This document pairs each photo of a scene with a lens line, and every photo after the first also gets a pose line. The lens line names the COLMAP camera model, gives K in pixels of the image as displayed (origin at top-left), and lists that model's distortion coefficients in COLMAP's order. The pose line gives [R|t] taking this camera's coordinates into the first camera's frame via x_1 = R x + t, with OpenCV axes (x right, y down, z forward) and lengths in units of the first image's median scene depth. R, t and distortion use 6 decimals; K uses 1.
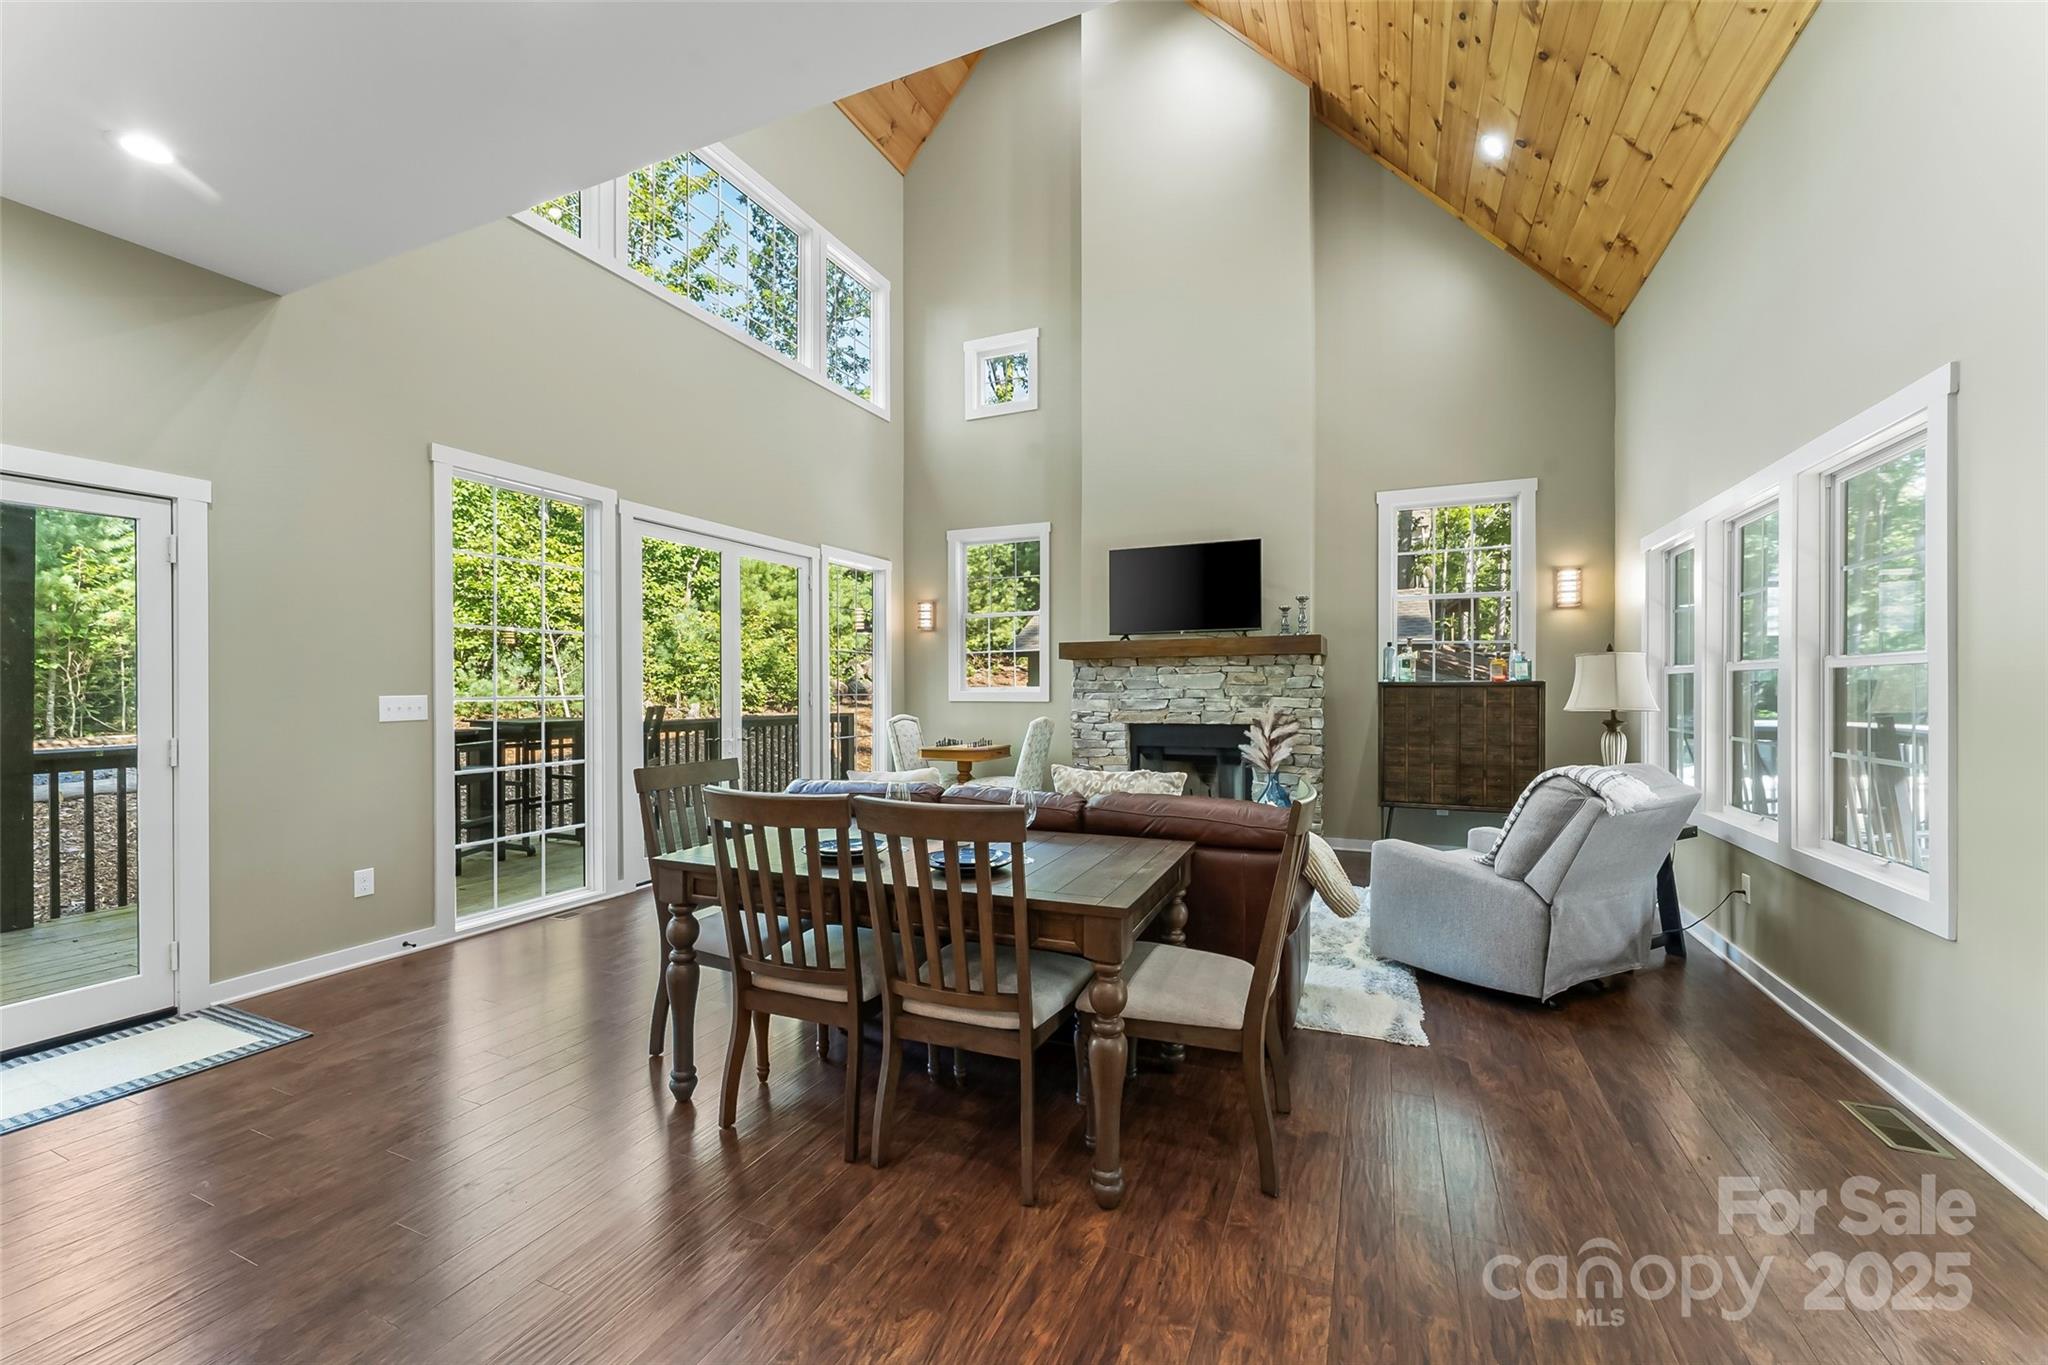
lens RADIAL K [[812.9, 0, 1024.0], [0, 812.9, 682.5], [0, 0, 1]] dist [-0.000647, -0.000116]
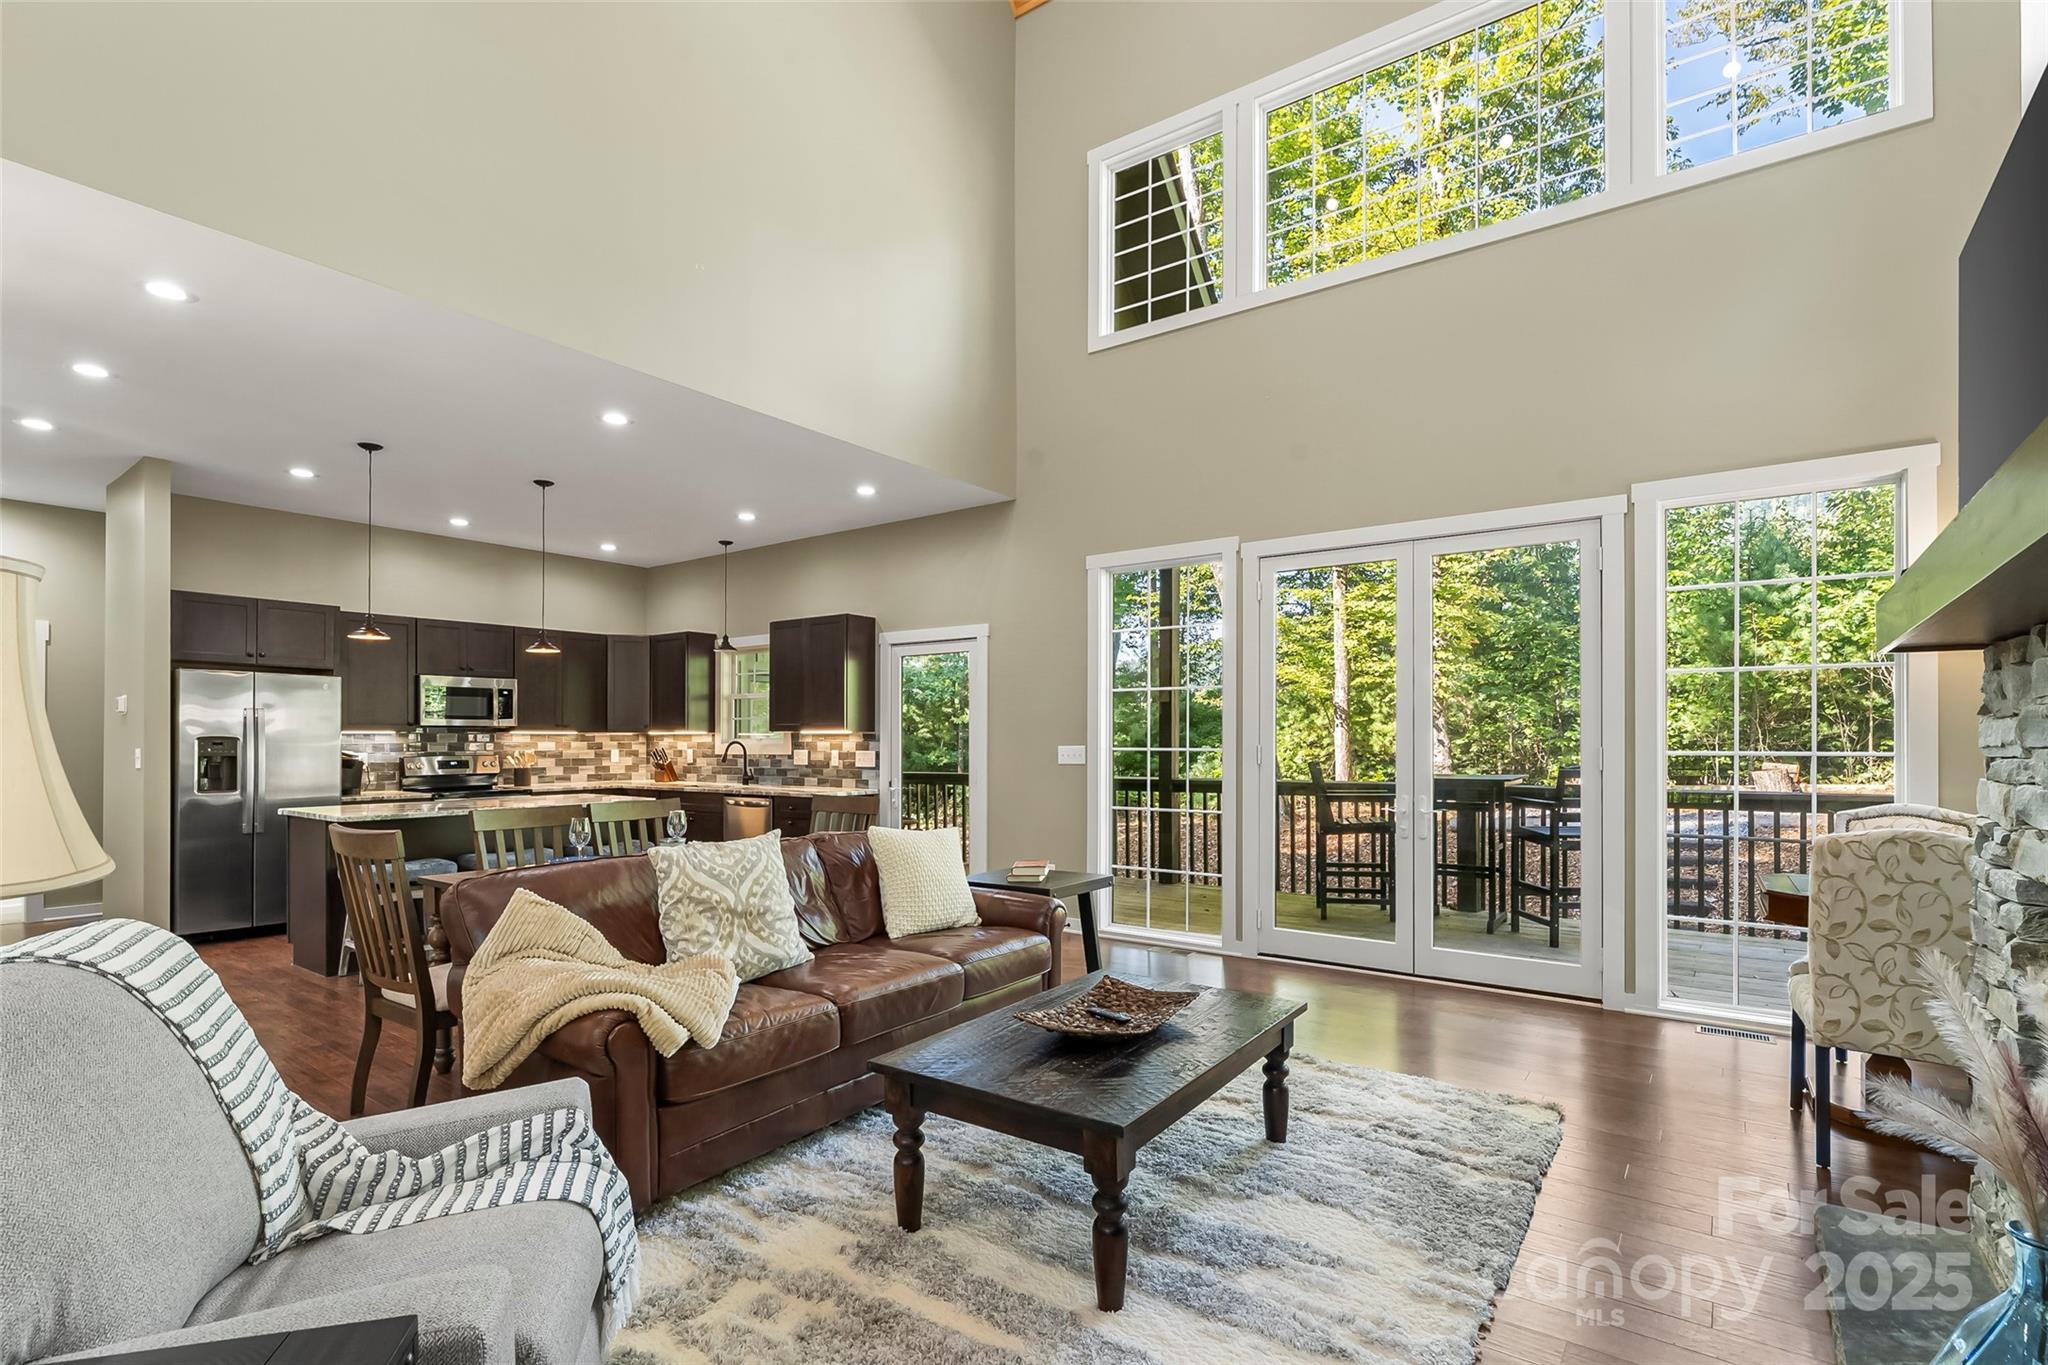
lens RADIAL K [[958.3, 0, 1024.8], [0, 958.3, 734.4], [0, 0, 1]] dist [-0.006104, -0.000190]
pose [[-0.216412, -0.003734, -0.976295, 0.535462], [0.006930, 0.999962, -0.005361, 0.003033], [0.976278, -0.007926, -0.216378, 0.807826]]
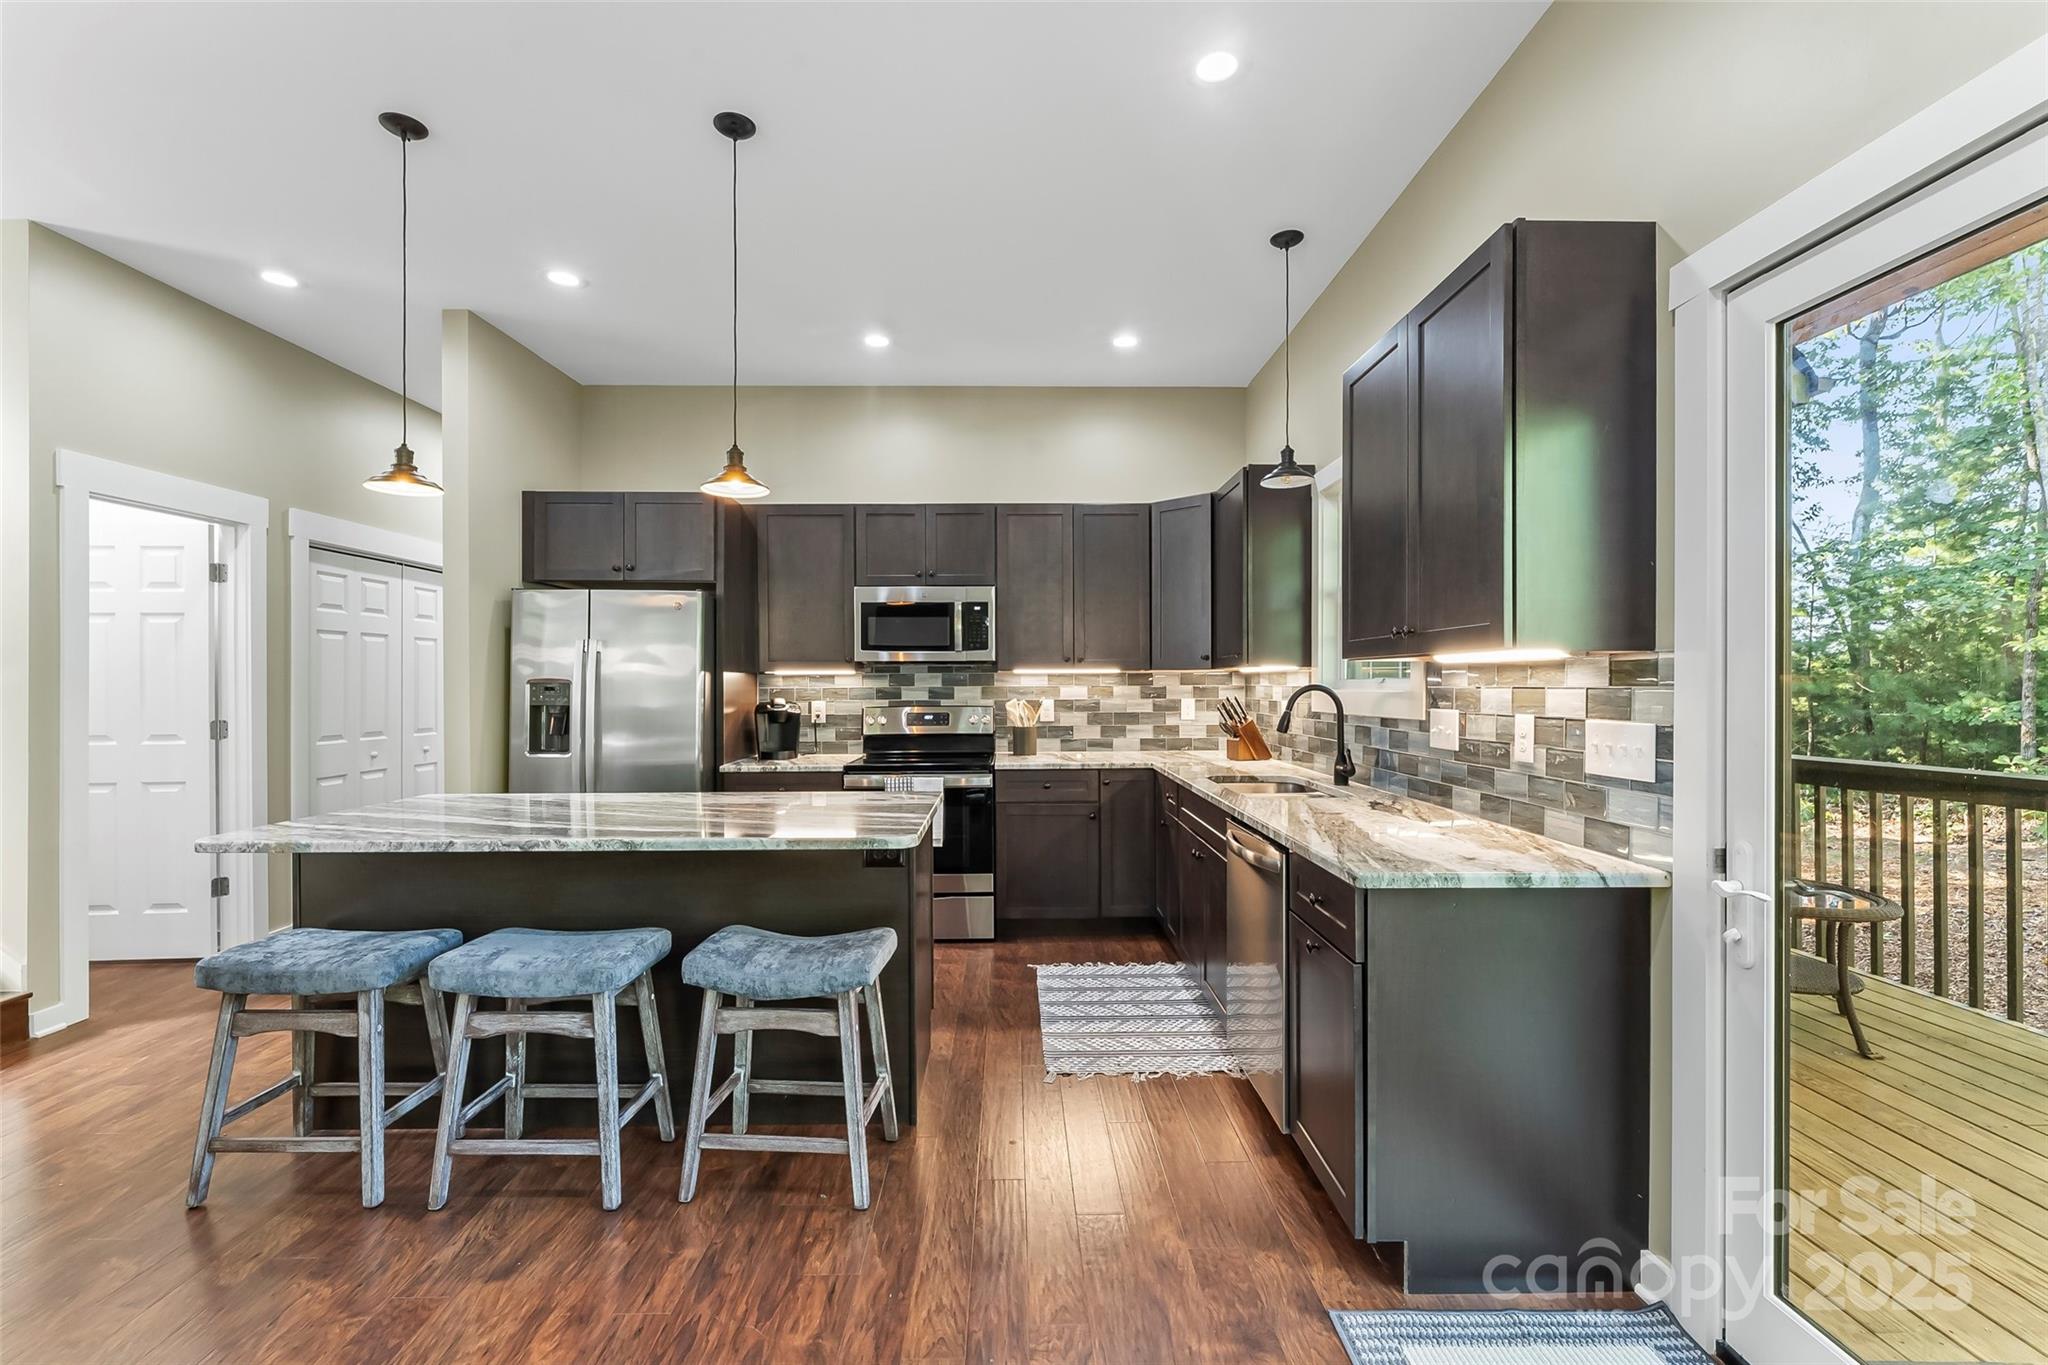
lens RADIAL K [[868.4, 0, 1018.6], [0, 868.4, 686.2], [0, 0, 1]] dist [0.000039, 0.000365]
pose [[-0.911166, 0.004531, -0.412015, -0.288741], [0.006054, 0.999979, -0.002391, 0.003560], [0.411995, -0.004673, -0.911174, 0.539321]]
